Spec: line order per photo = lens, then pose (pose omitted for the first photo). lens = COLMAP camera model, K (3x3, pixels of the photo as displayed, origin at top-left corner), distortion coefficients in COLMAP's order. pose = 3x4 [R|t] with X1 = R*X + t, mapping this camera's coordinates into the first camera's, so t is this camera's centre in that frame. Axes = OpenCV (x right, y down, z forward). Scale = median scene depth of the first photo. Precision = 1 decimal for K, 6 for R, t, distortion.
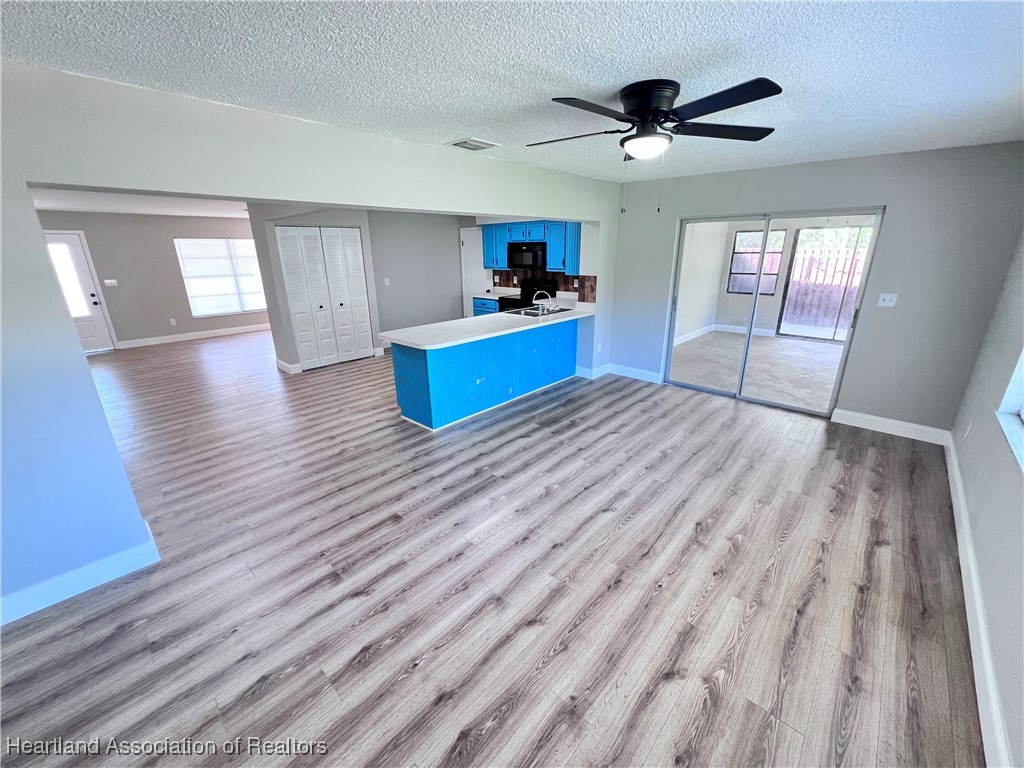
lens RADIAL K [[409.2, 0, 510.1], [0, 409.2, 381.6], [0, 0, 1]] dist [-0.001420, -0.000057]
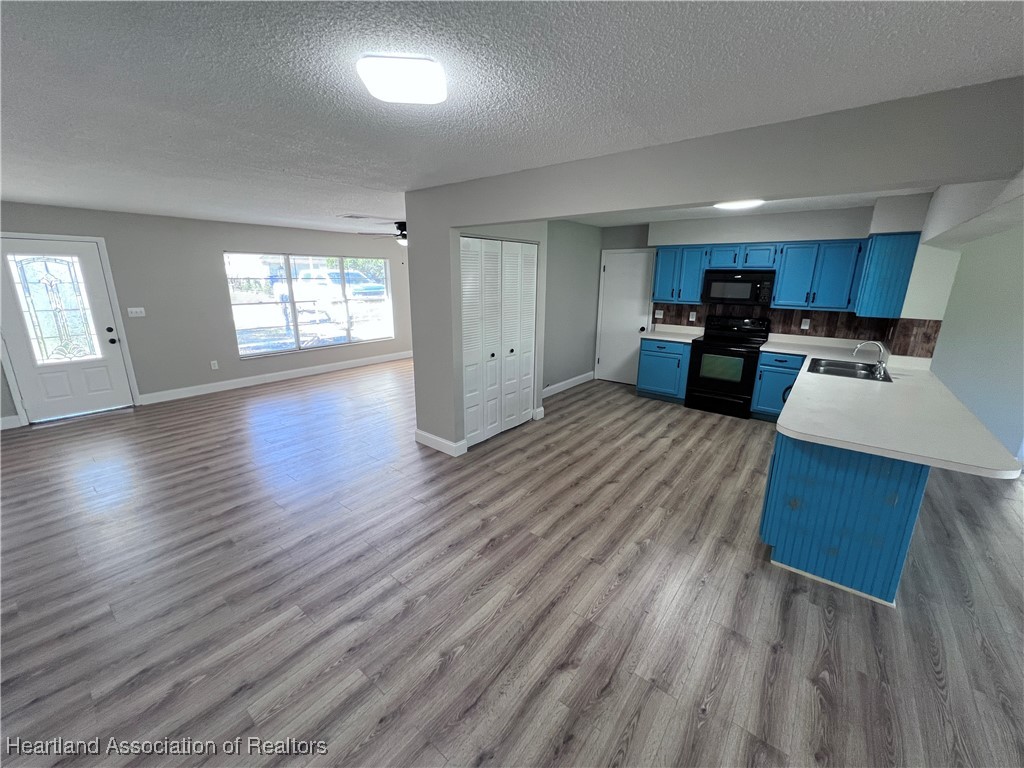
lens RADIAL K [[410.4, 0, 510.1], [0, 410.4, 381.5], [0, 0, 1]] dist [-0.002276, 0.000367]
pose [[0.996624, 0.001129, 0.082099, -0.437129], [0.003606, 0.998339, -0.057504, -0.088442], [-0.082028, 0.057606, 0.994964, 0.281768]]
